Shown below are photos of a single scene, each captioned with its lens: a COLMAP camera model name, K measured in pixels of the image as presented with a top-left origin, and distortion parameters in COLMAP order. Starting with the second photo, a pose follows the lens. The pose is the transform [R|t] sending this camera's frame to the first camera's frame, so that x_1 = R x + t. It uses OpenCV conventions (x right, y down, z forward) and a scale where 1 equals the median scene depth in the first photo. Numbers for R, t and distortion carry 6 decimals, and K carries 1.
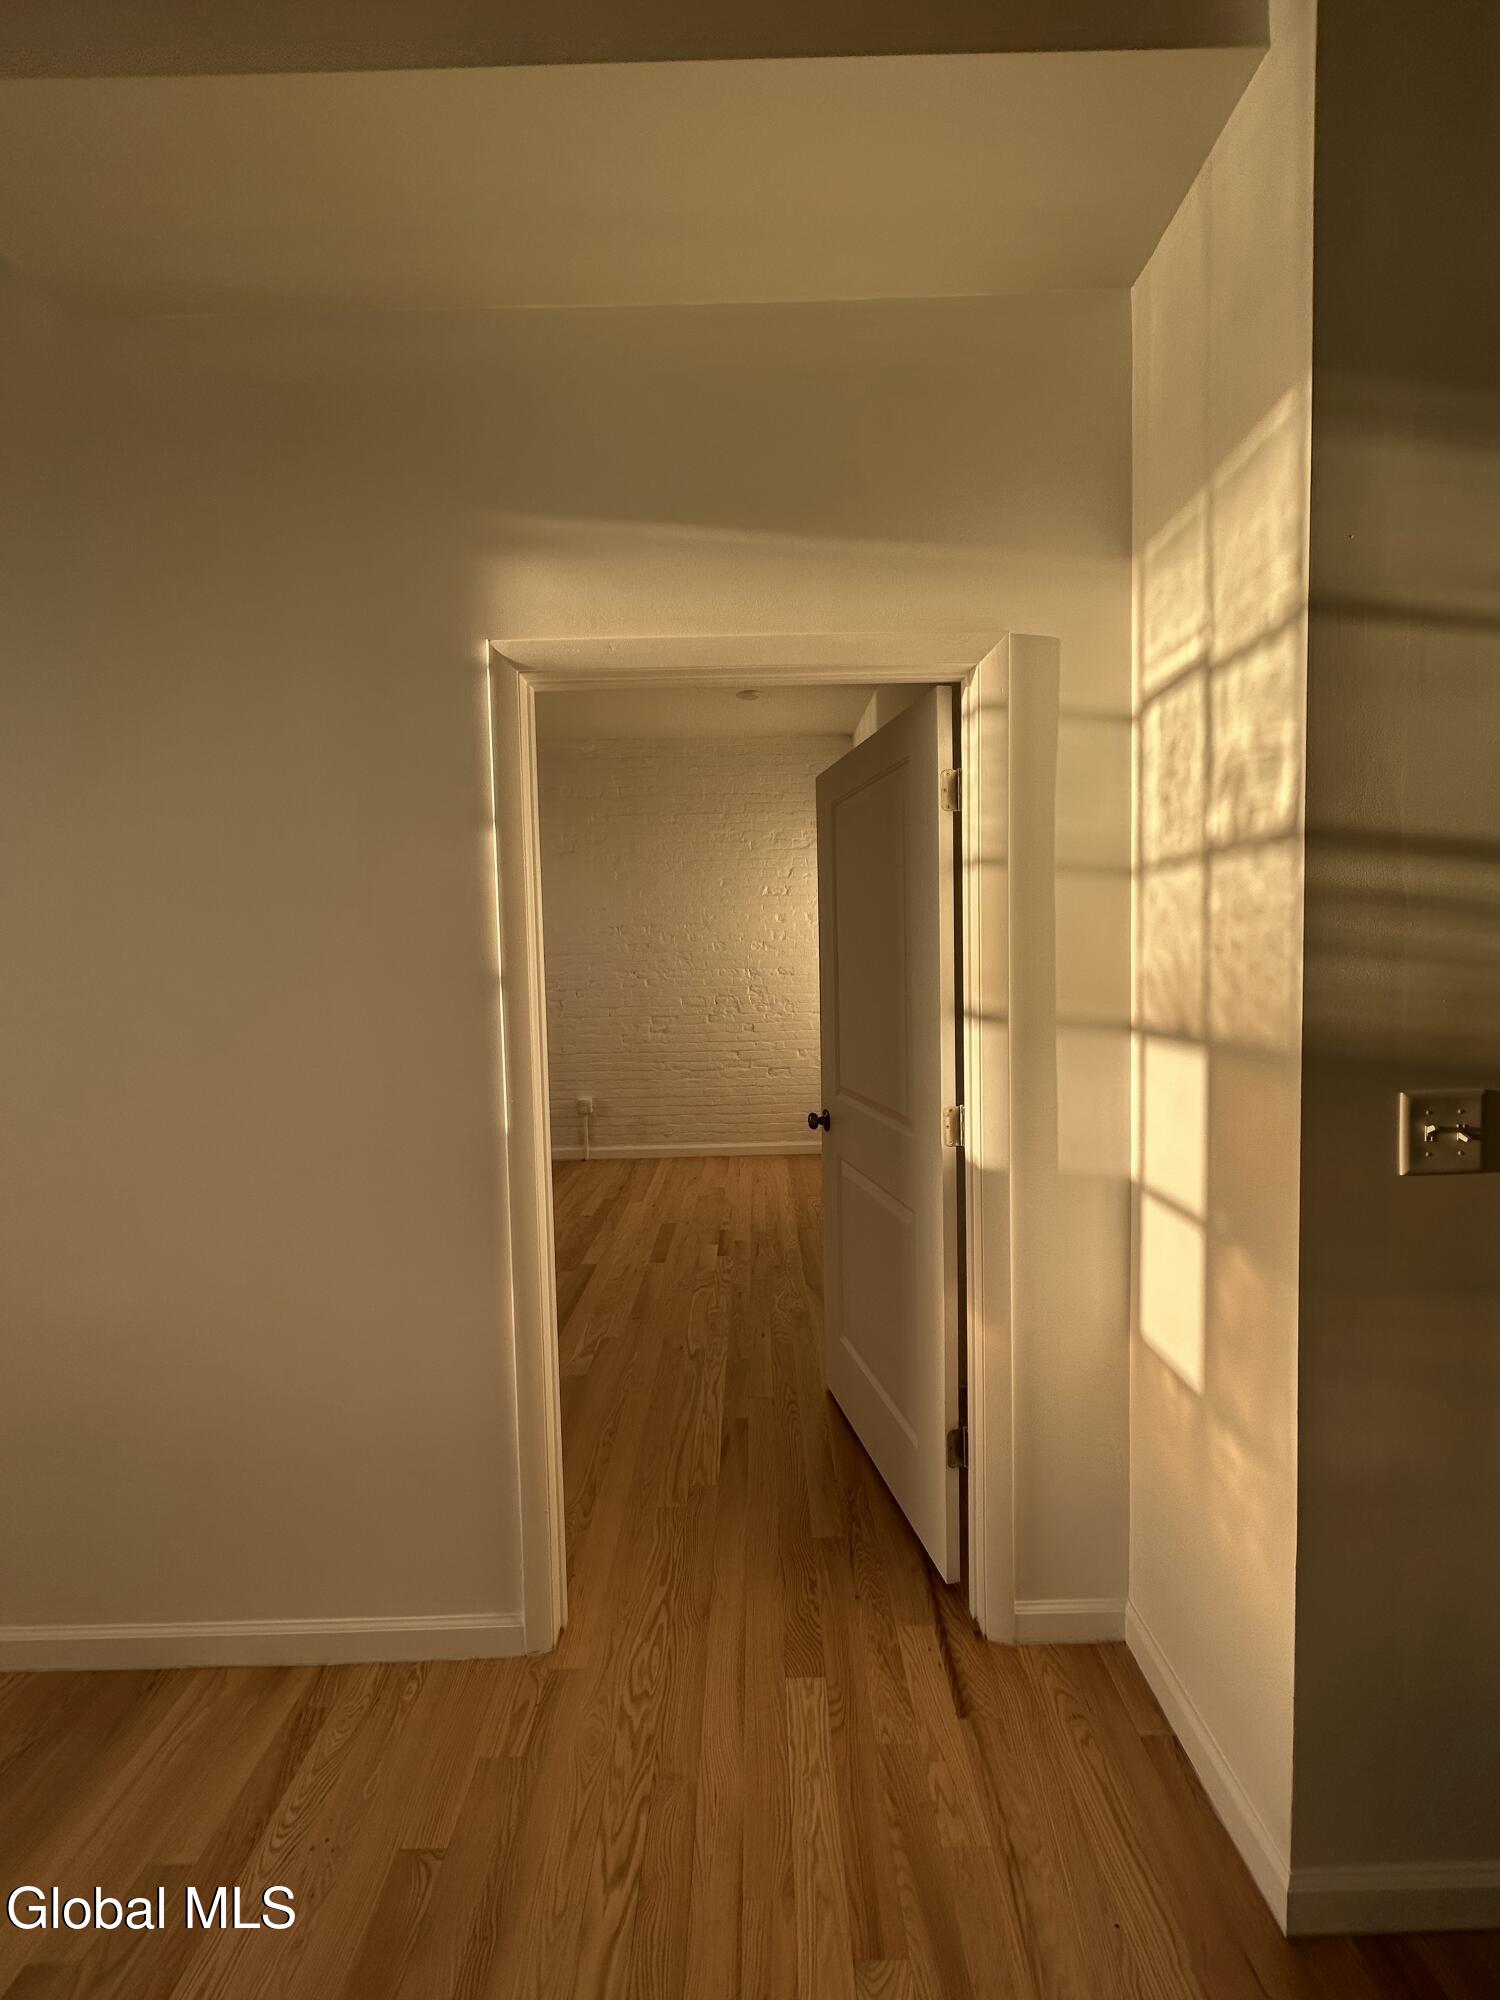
lens RADIAL K [[810.6, 0, 752.9], [0, 810.6, 999.0], [0, 0, 1]] dist [-0.004017, 0.002562]
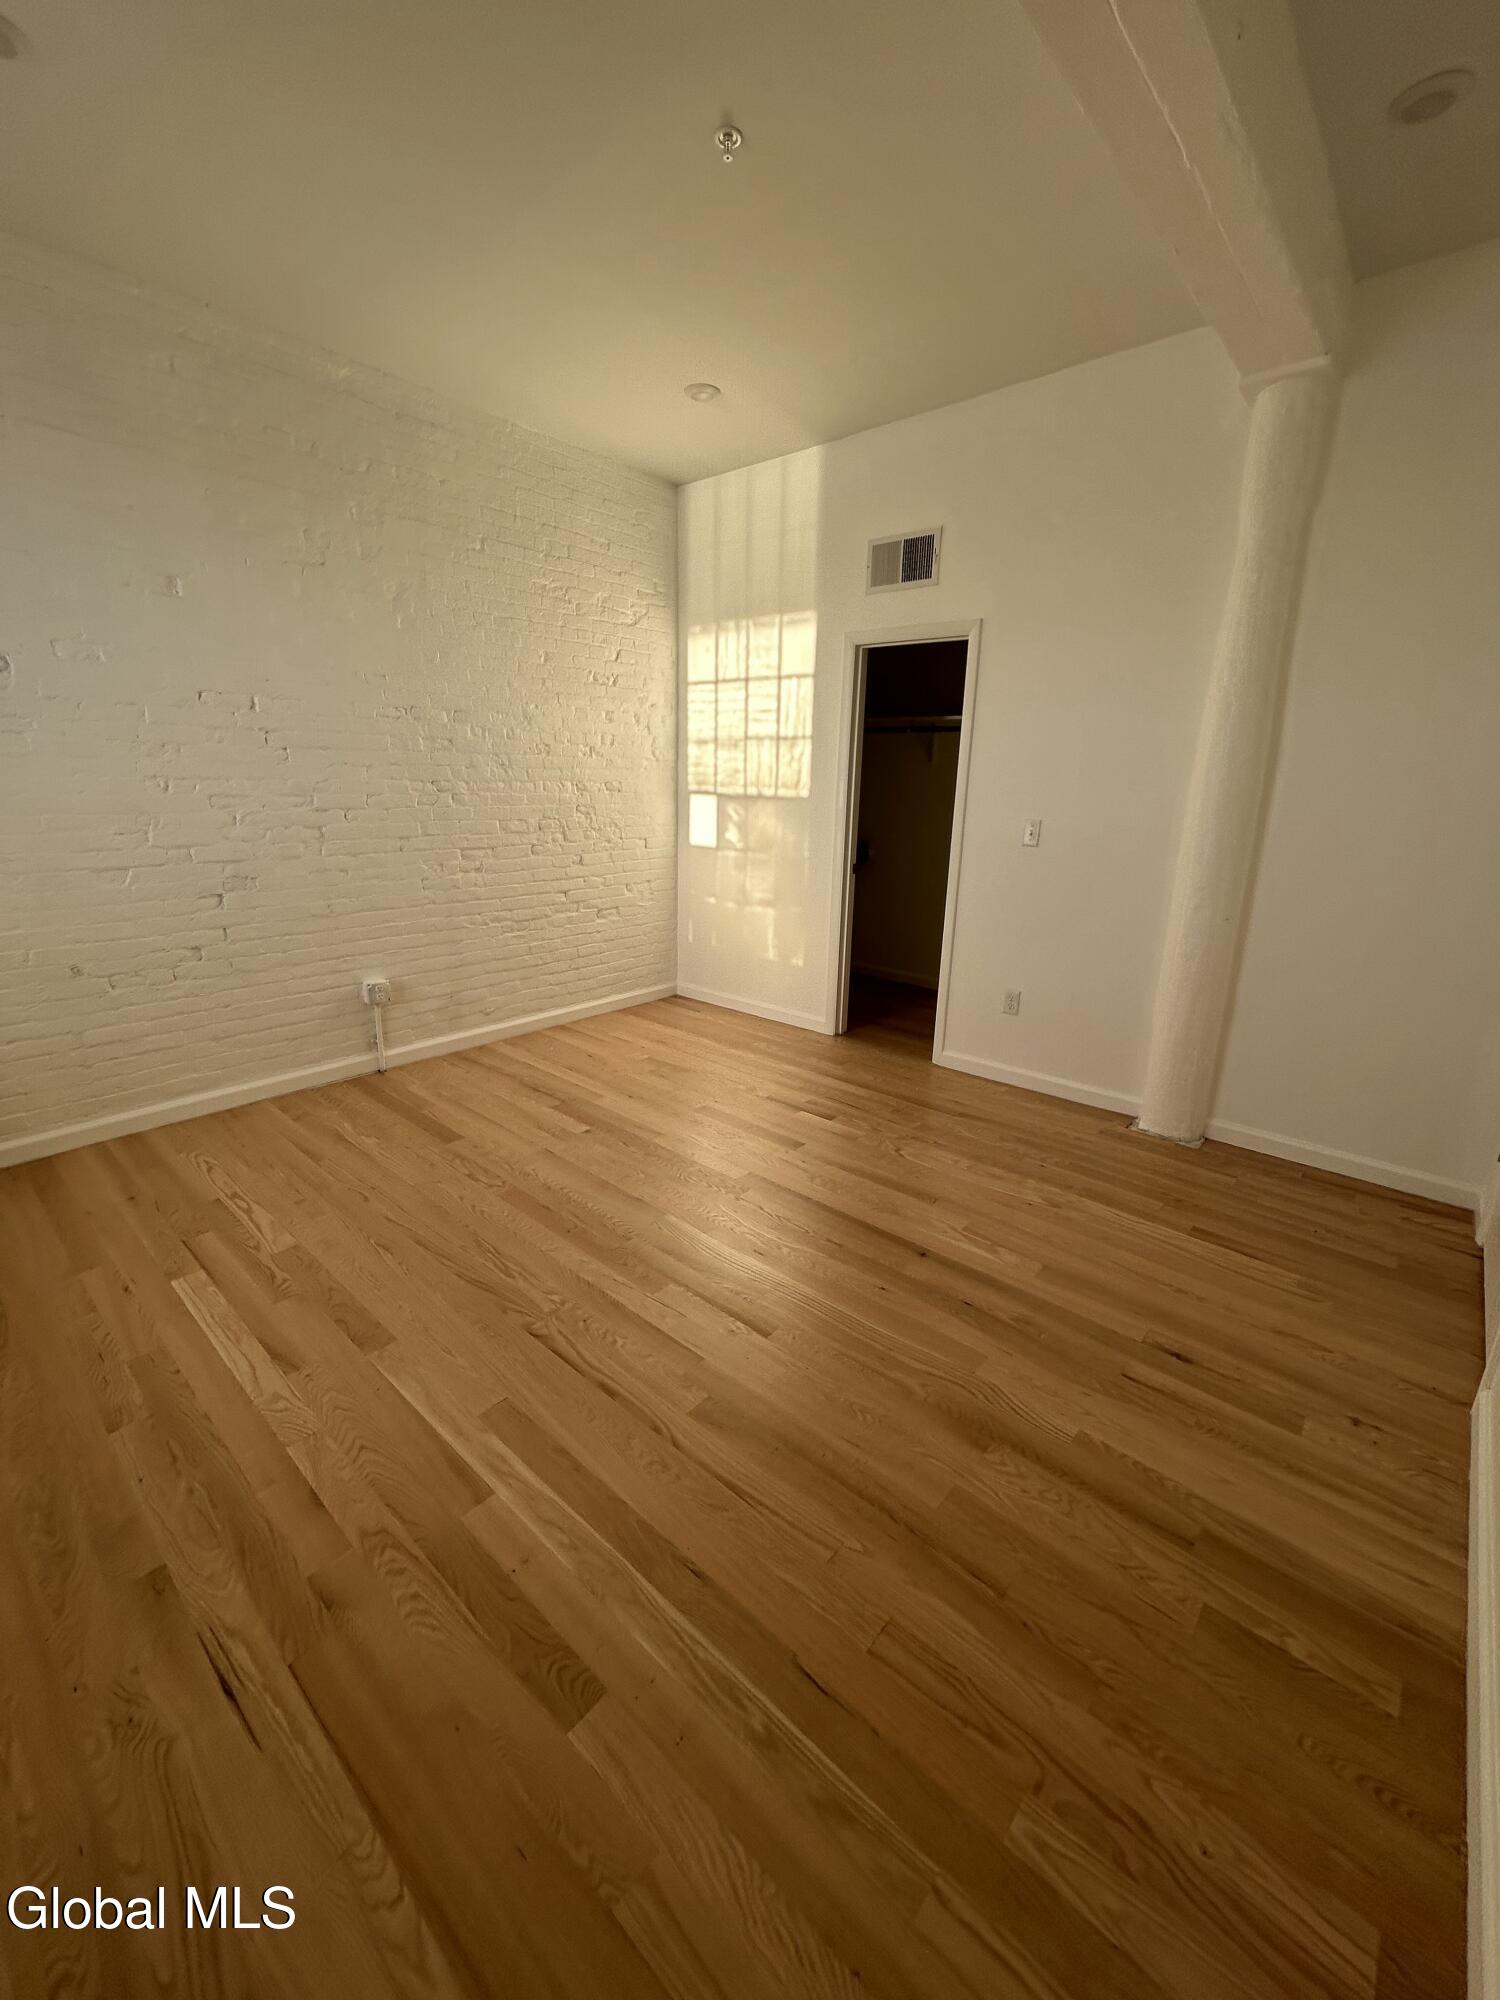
lens RADIAL K [[810.6, 0, 754.4], [0, 810.6, 998.4], [0, 0, 1]] dist [-0.004017, 0.002562]
pose [[0.654091, -0.164167, 0.738386, -0.500988], [0.004643, 0.977017, 0.213110, -0.000236], [-0.756401, -0.135965, 0.639821, 0.358493]]
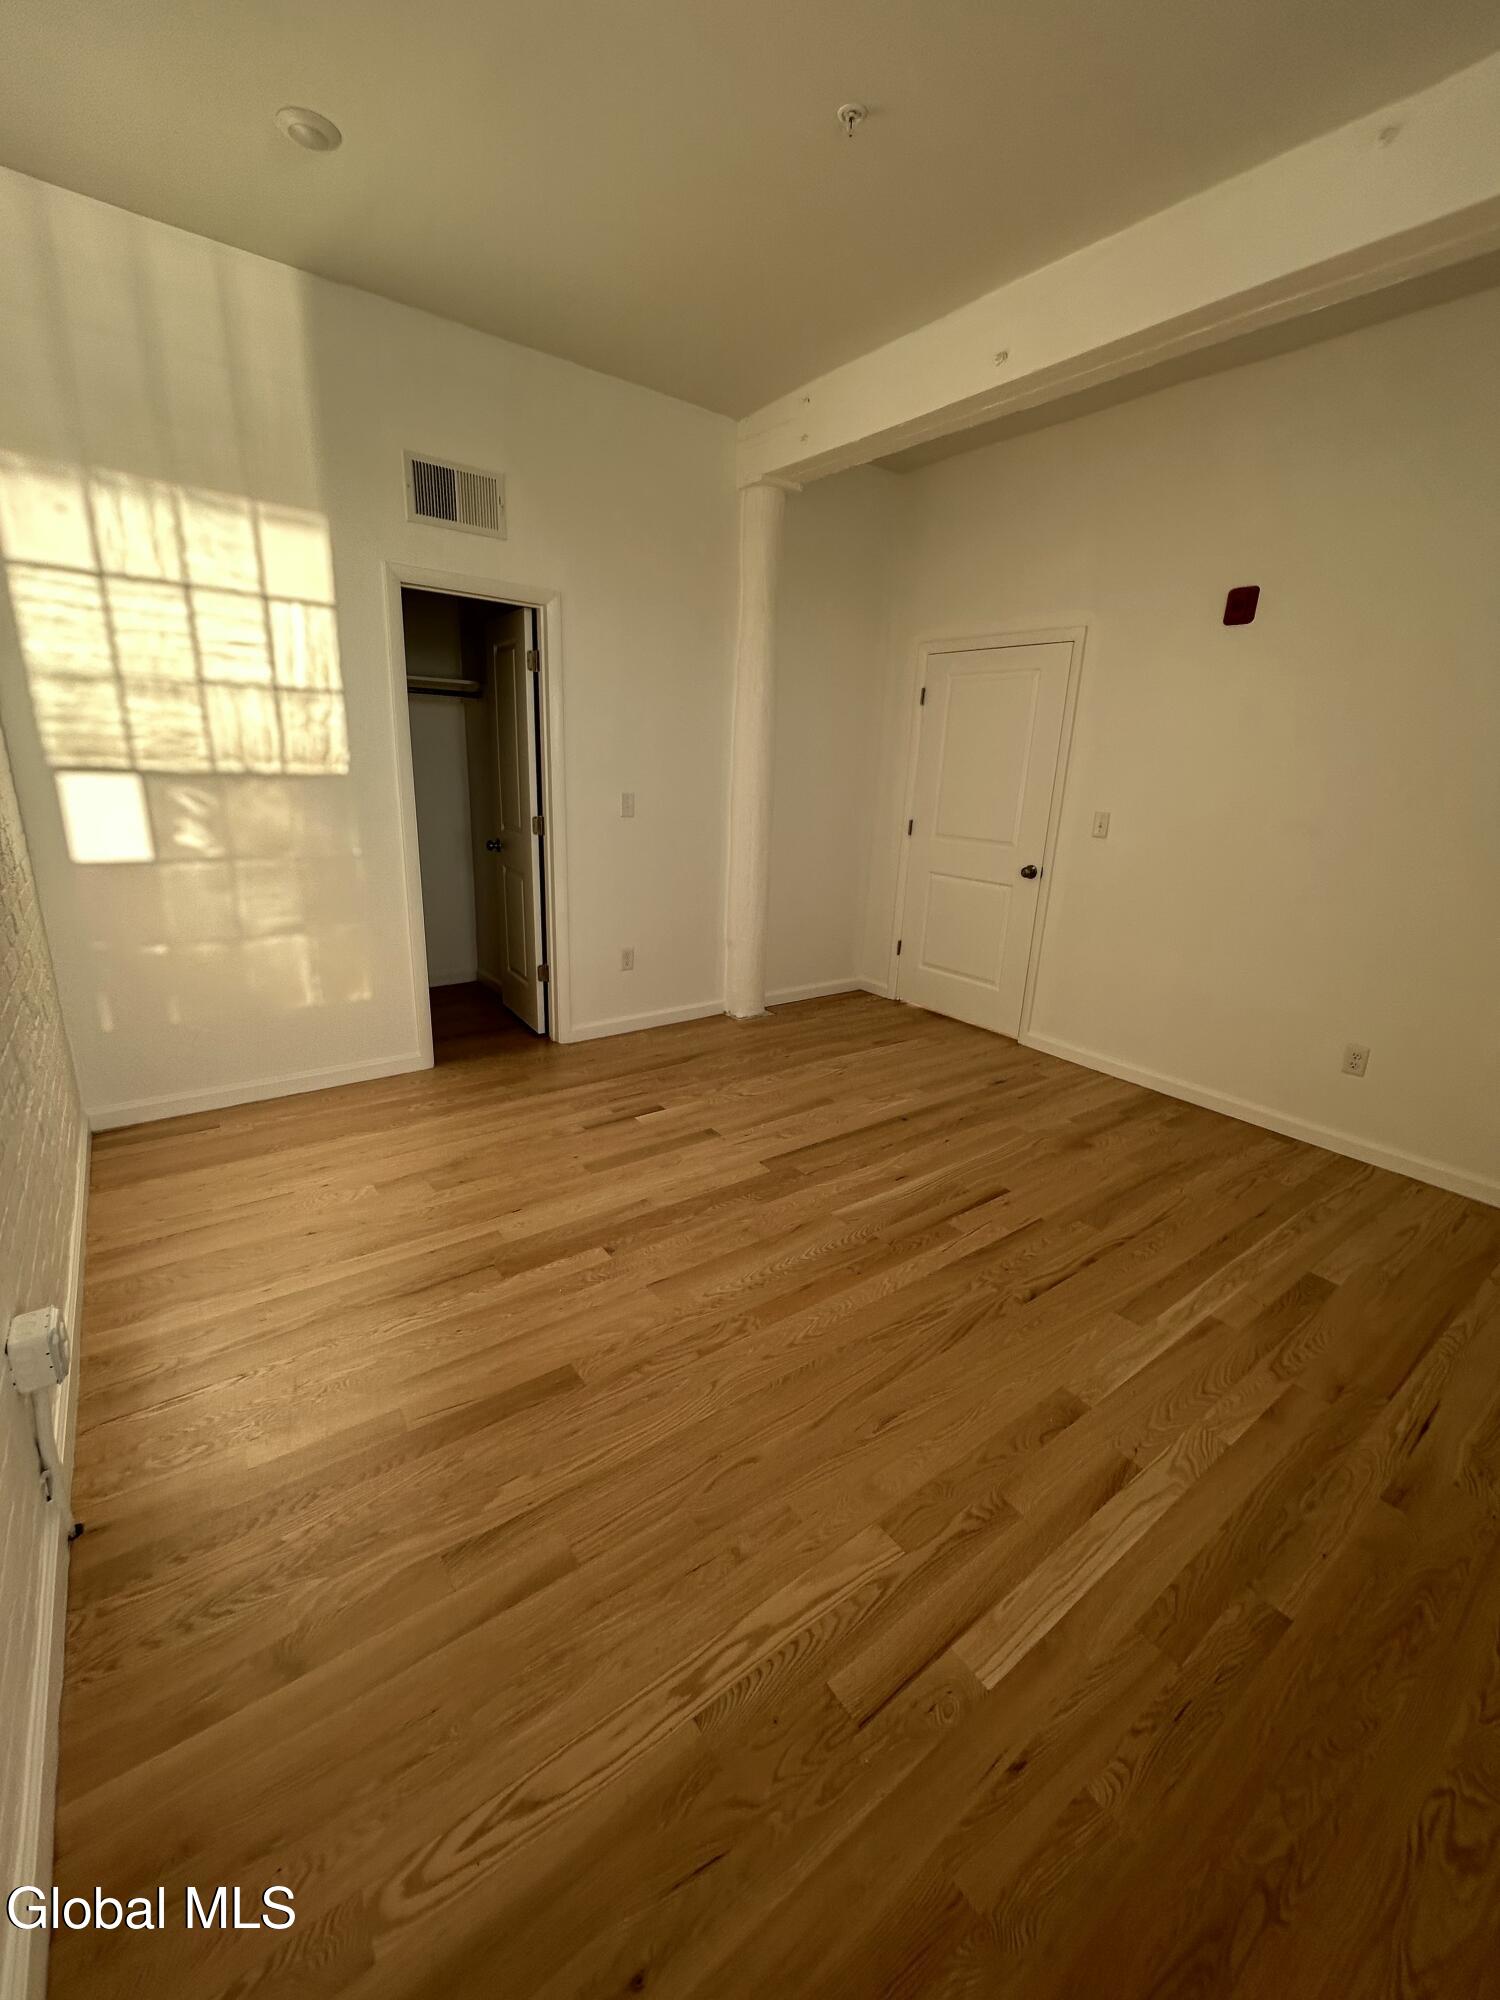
lens RADIAL K [[810.6, 0, 757.0], [0, 810.6, 990.8], [0, 0, 1]] dist [-0.004017, 0.002562]
pose [[-0.609561, -0.218561, 0.762015, -0.508971], [0.017531, 0.957291, 0.288593, -0.036438], [-0.792546, 0.189274, -0.579696, 0.968631]]
